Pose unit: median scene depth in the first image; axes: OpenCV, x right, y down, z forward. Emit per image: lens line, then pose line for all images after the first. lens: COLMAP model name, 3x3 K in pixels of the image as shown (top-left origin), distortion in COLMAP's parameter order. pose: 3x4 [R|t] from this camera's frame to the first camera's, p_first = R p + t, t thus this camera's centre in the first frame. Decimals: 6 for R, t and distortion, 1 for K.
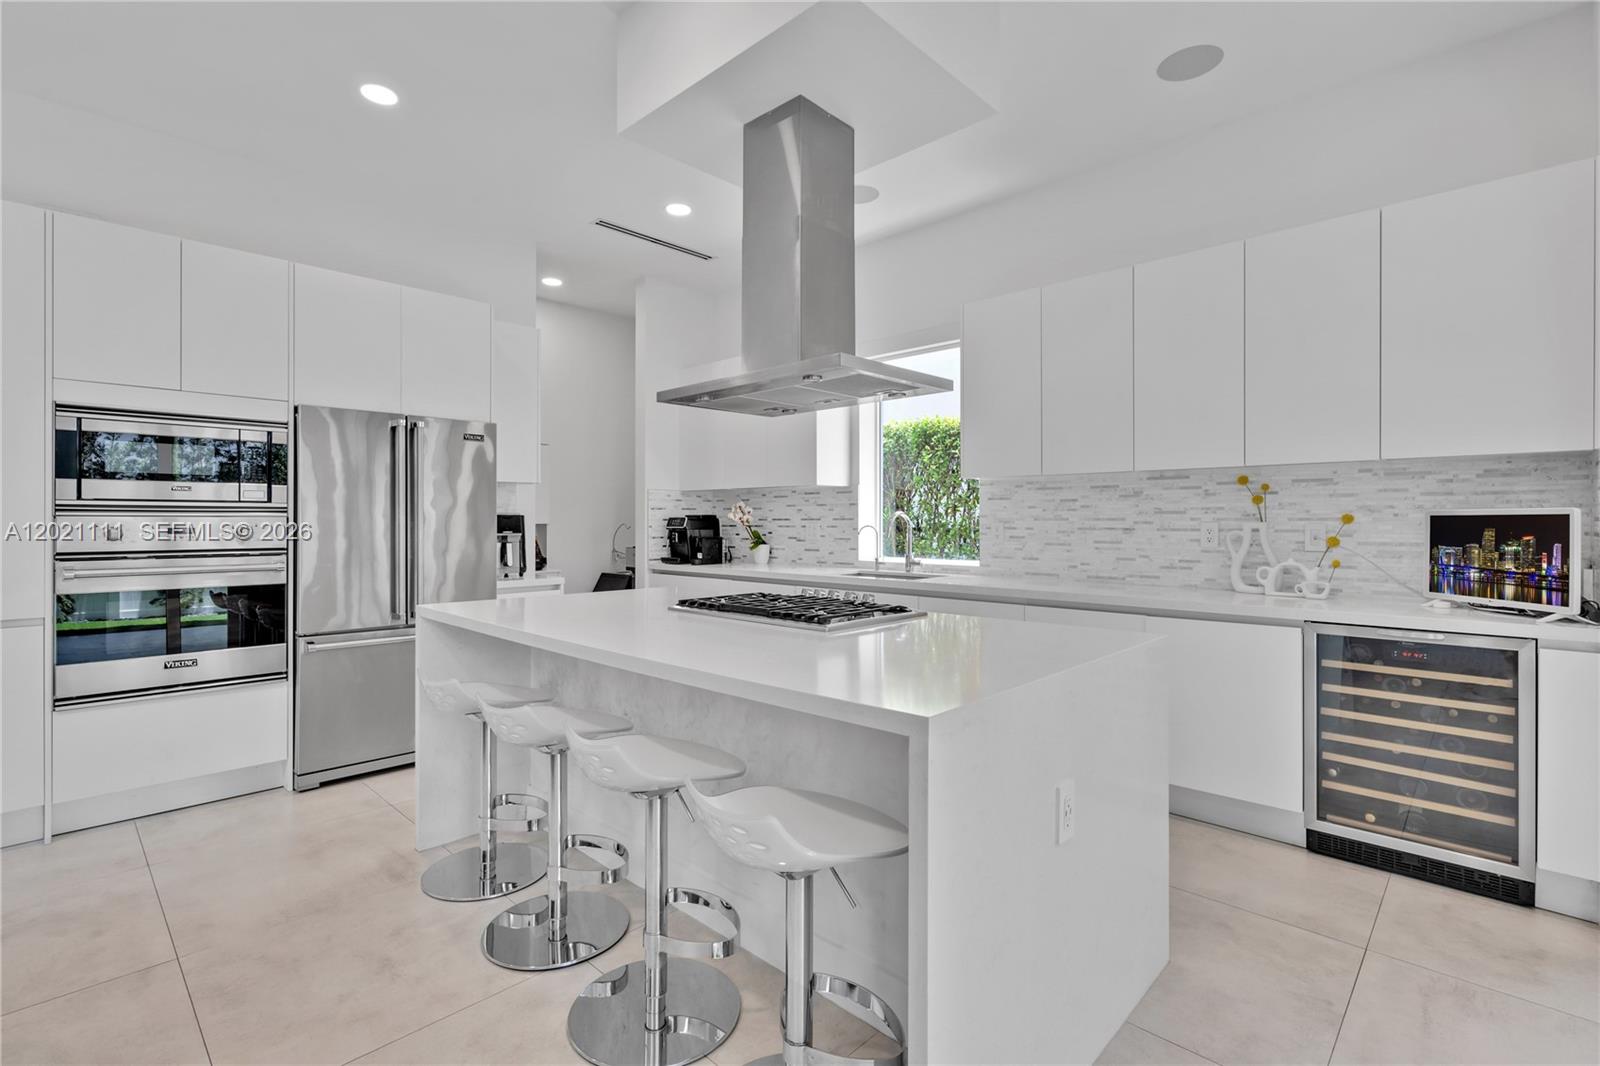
lens RADIAL K [[731.1, 0, 799.5], [0, 731.1, 521.1], [0, 0, 1]] dist [-0.004000, 0.000810]
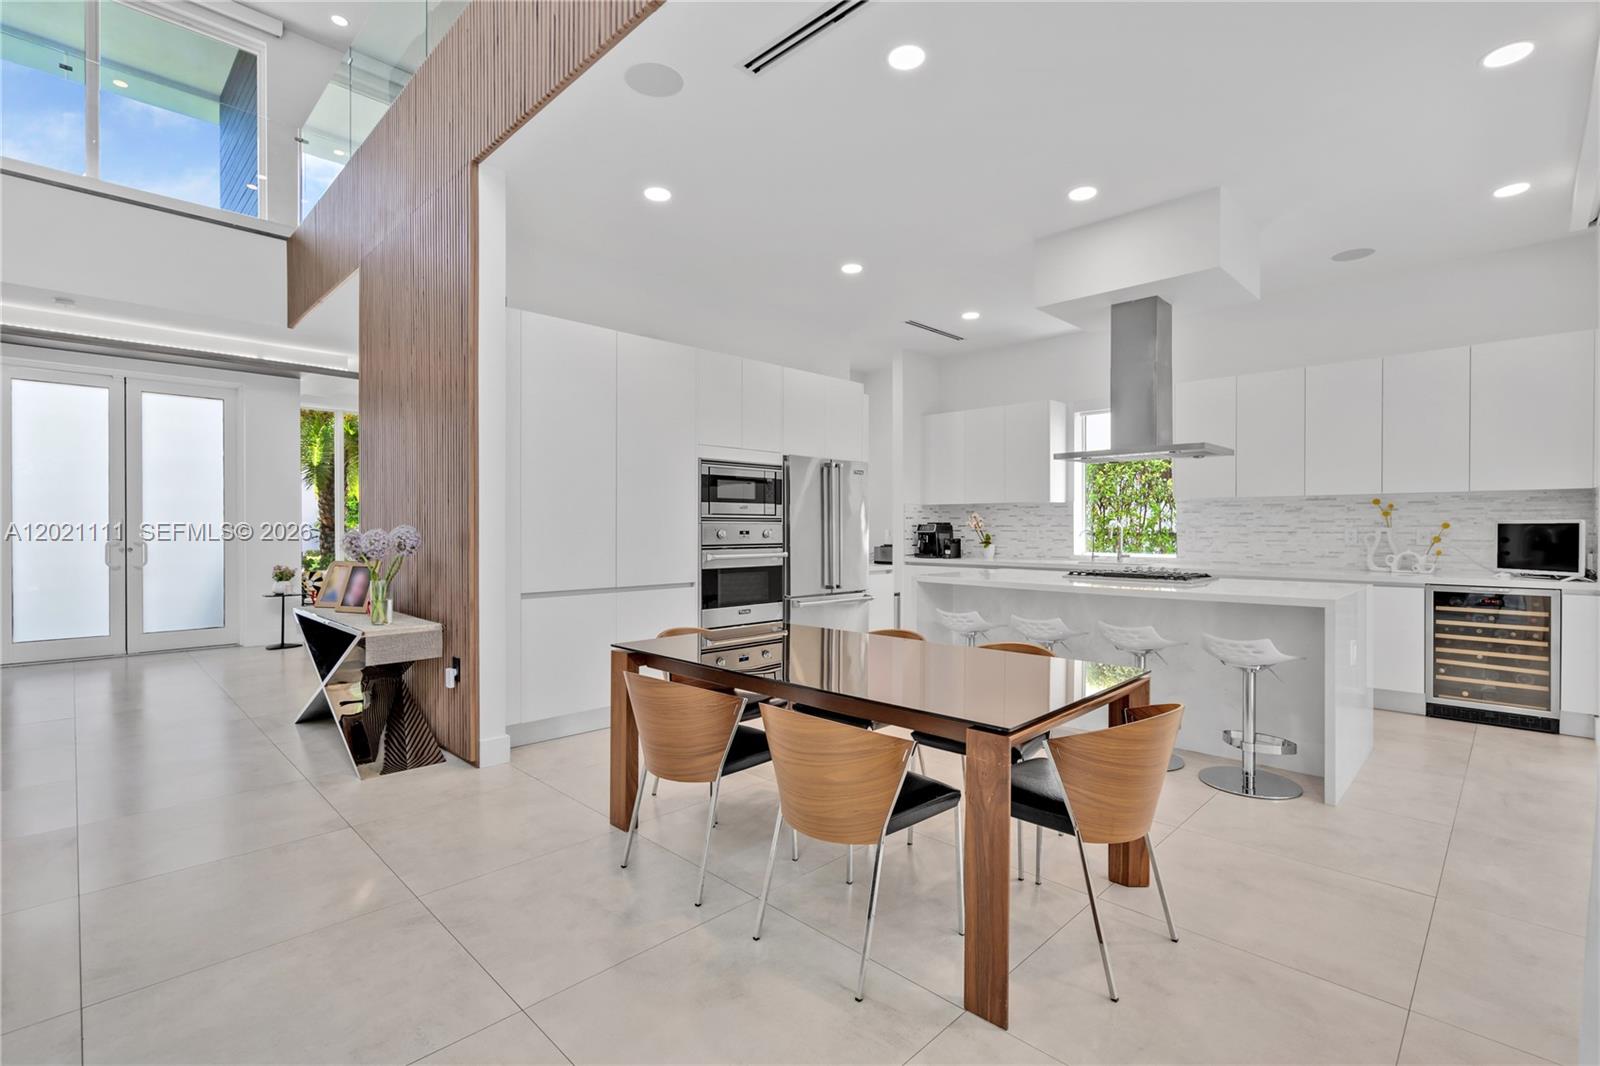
lens RADIAL K [[731.1, 0, 800.6], [0, 731.1, 529.0], [0, 0, 1]] dist [-0.004000, 0.000810]
pose [[0.999845, 0.000620, -0.017571, -0.751440], [-0.000593, 0.999999, 0.001582, 0.002885], [0.017572, -0.001572, 0.999844, -0.749590]]
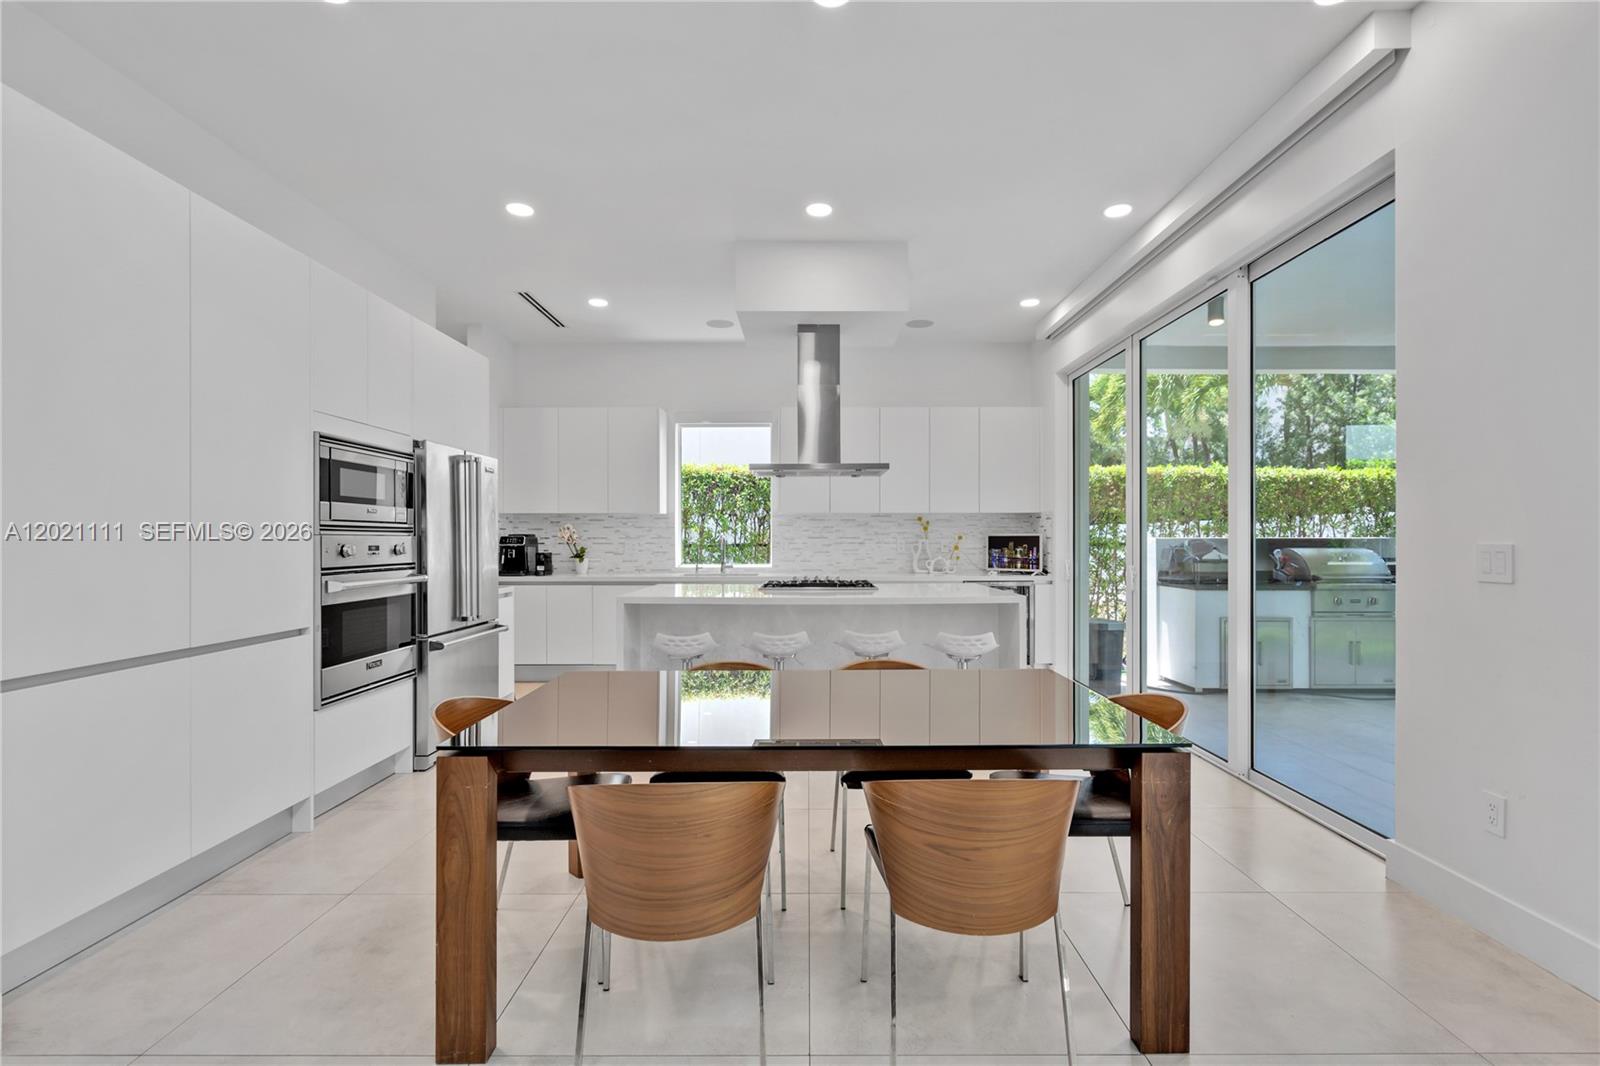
lens RADIAL K [[731.1, 0, 808.5], [0, 731.1, 539.5], [0, 0, 1]] dist [-0.004000, 0.000810]
pose [[0.719118, -0.001589, 0.694886, -1.259153], [0.002033, 0.999998, 0.000182, 0.001428], [-0.694884, 0.001282, 0.719120, -0.325734]]
